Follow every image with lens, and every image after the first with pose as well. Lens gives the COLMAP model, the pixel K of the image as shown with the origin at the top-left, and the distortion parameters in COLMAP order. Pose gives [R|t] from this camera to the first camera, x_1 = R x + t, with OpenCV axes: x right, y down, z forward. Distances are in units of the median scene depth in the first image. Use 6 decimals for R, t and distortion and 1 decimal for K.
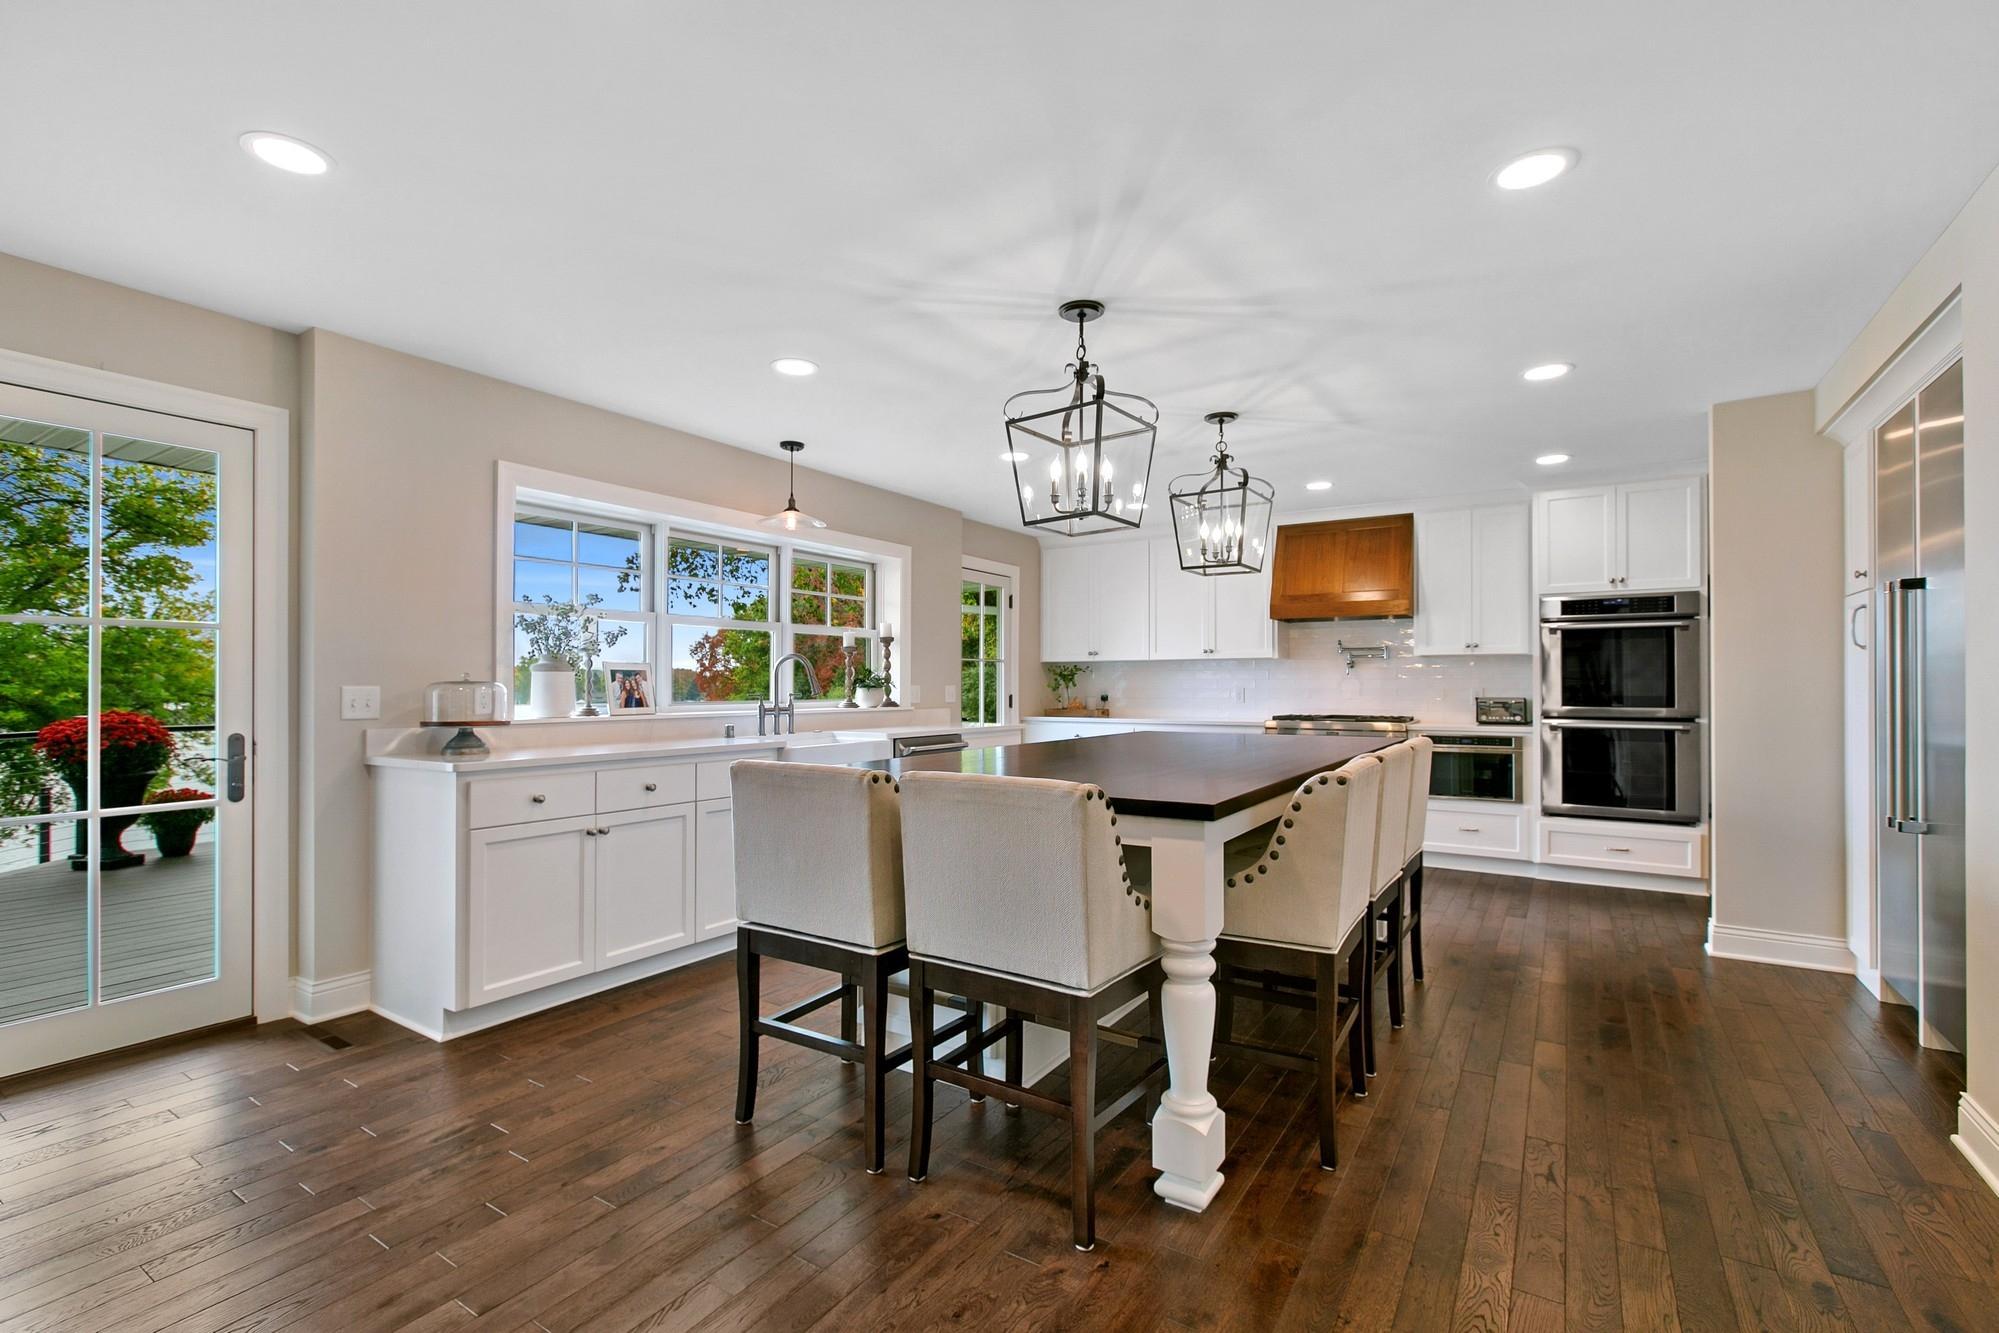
lens RADIAL K [[892.4, 0, 995.0], [0, 892.4, 679.1], [0, 0, 1]] dist [-0.000380, 0.000154]
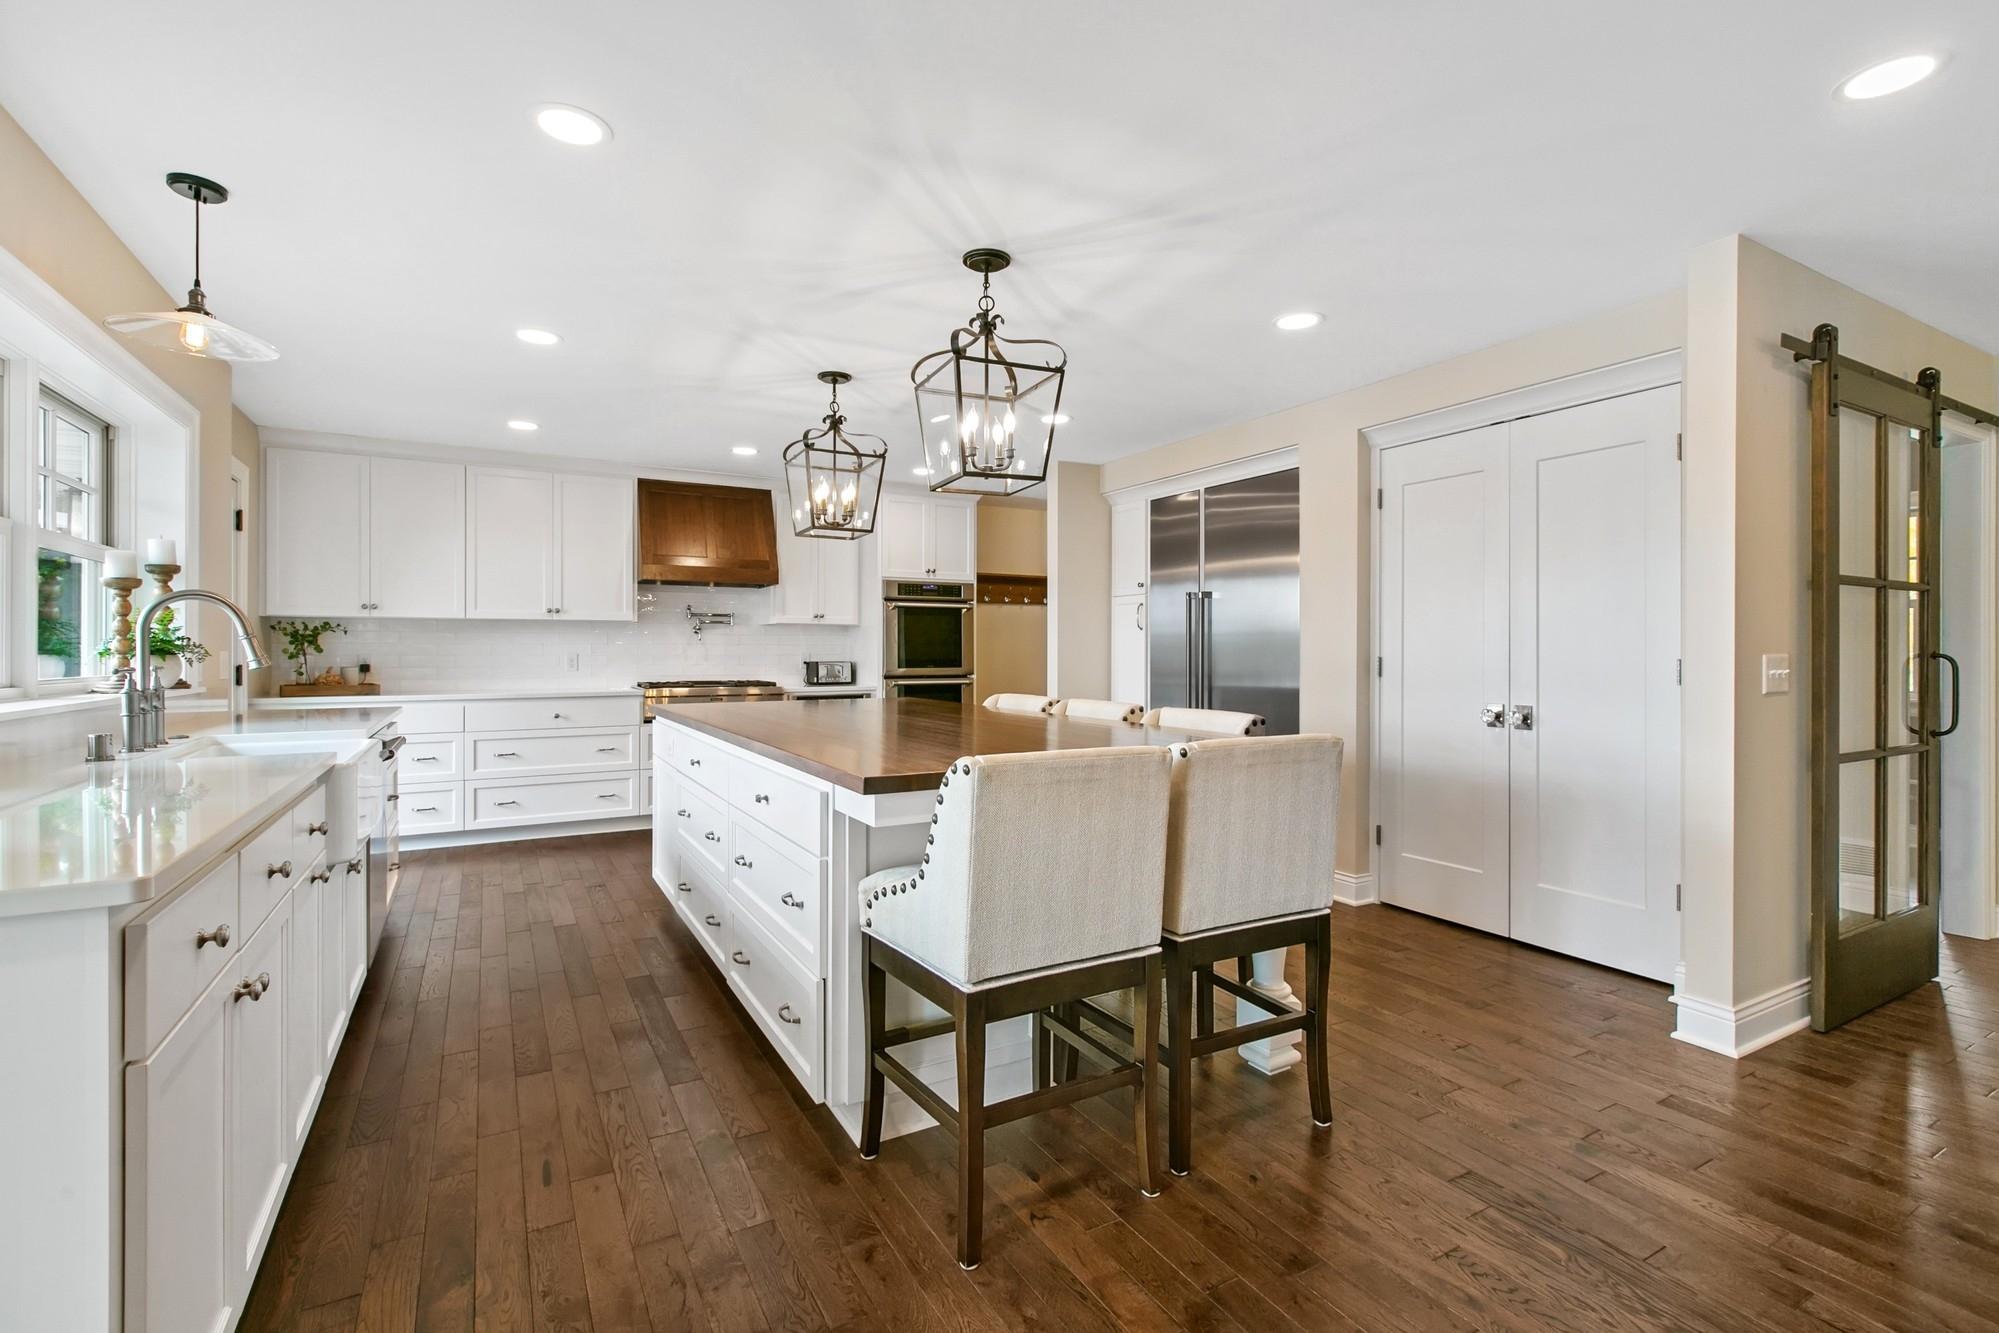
lens RADIAL K [[896.9, 0, 1000.7], [0, 896.9, 646.4], [0, 0, 1]] dist [-0.000274, 0.000025]
pose [[0.456868, 0.005046, 0.889520, -0.412870], [-0.007210, 0.999972, -0.001969, 0.001914], [-0.889505, -0.005514, 0.456892, 0.300207]]
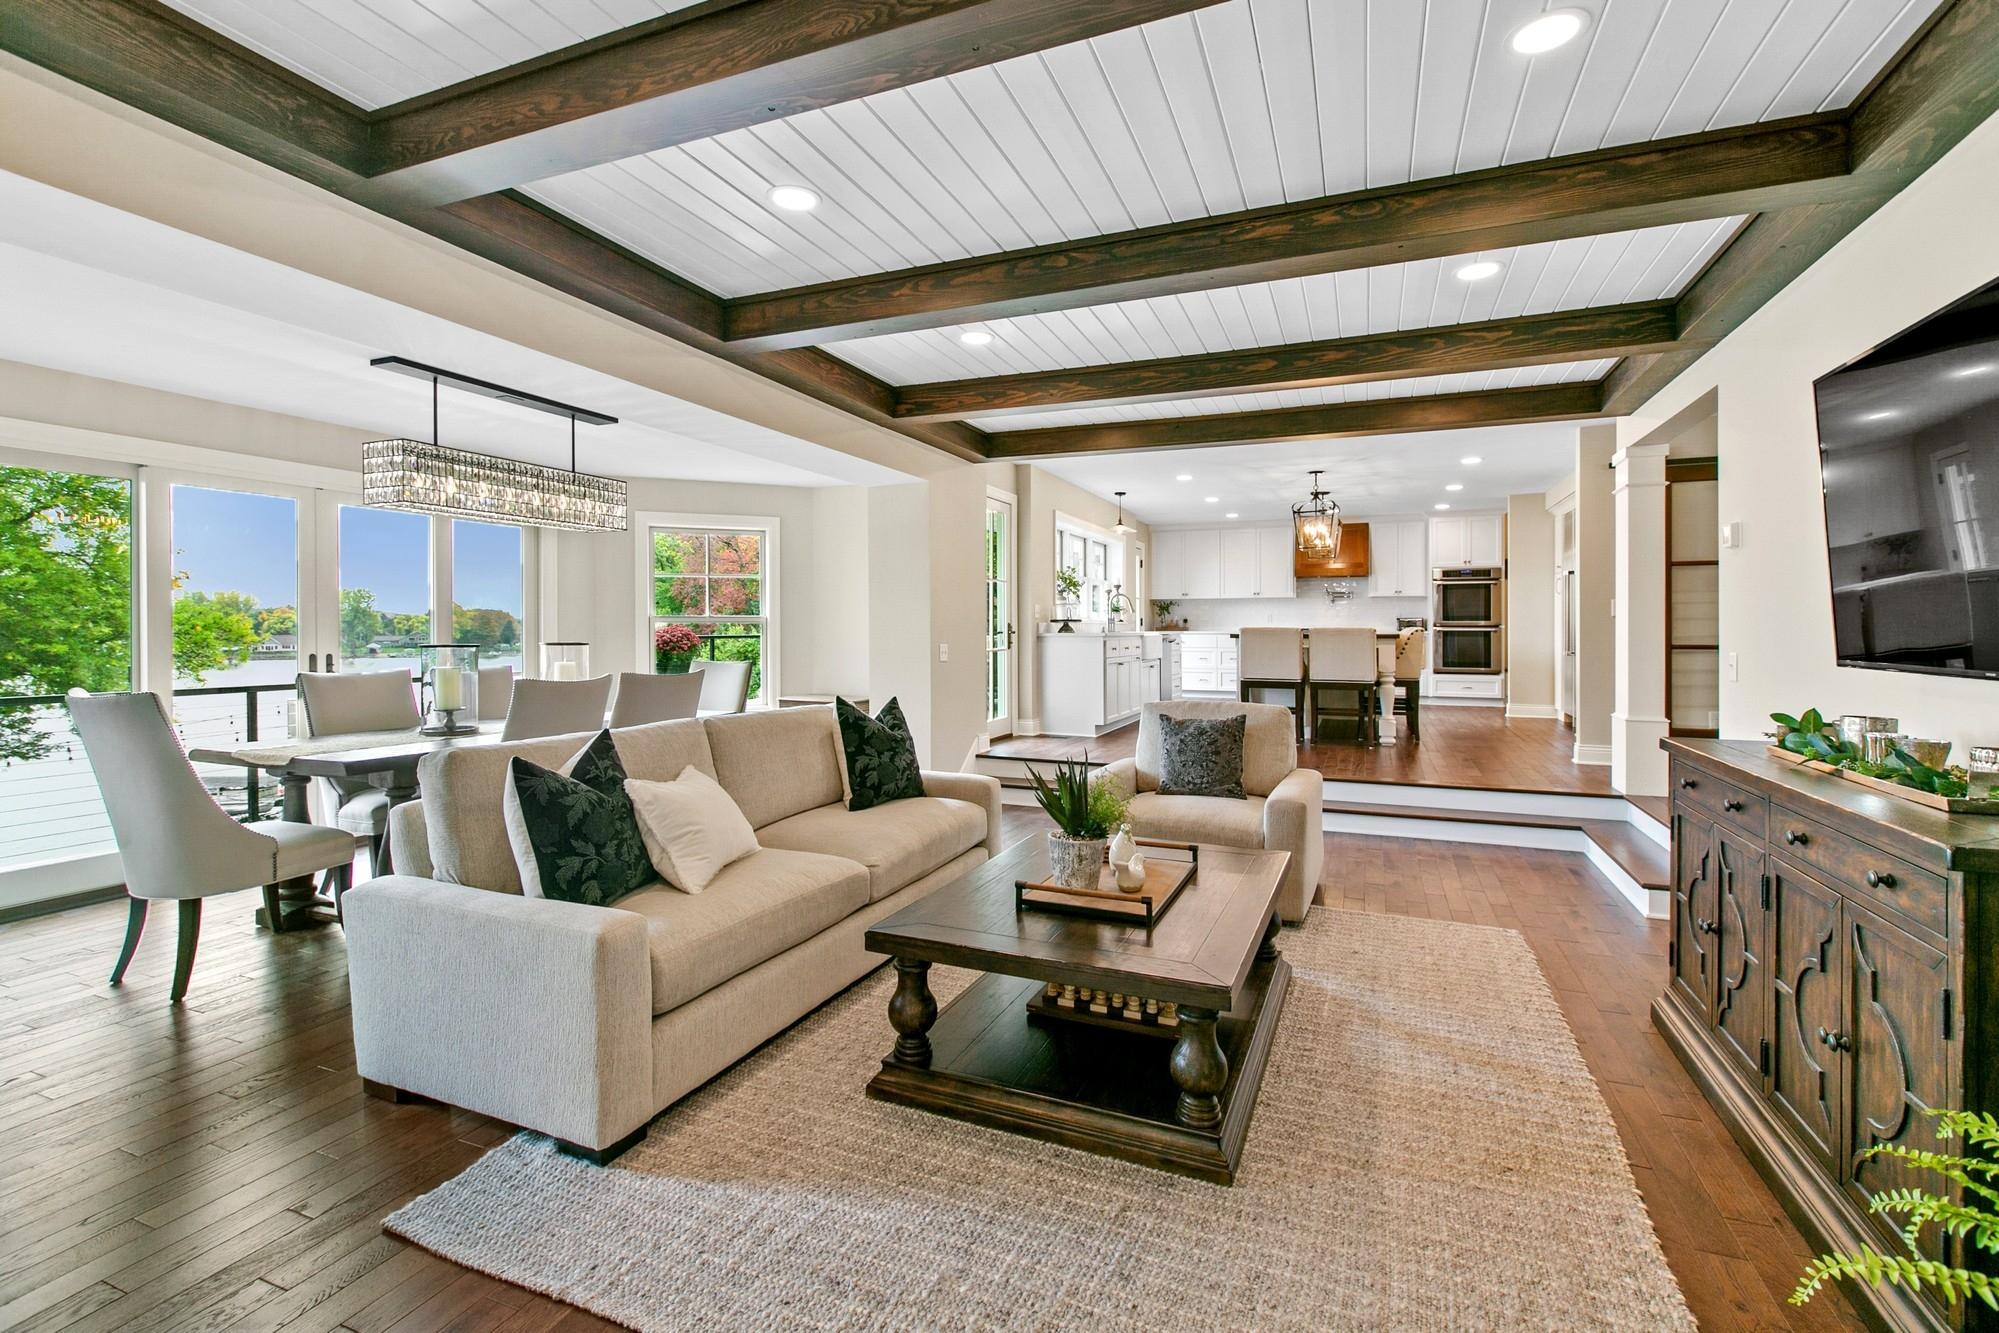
lens RADIAL K [[899.6, 0, 995.6], [0, 899.6, 626.1], [0, 0, 1]] dist [0.000009, -0.000006]
pose [[0.983344, 0.000173, 0.181755, -0.778728], [-0.001169, 0.999985, 0.005368, 0.032857], [-0.181752, -0.005491, 0.983329, -0.886356]]
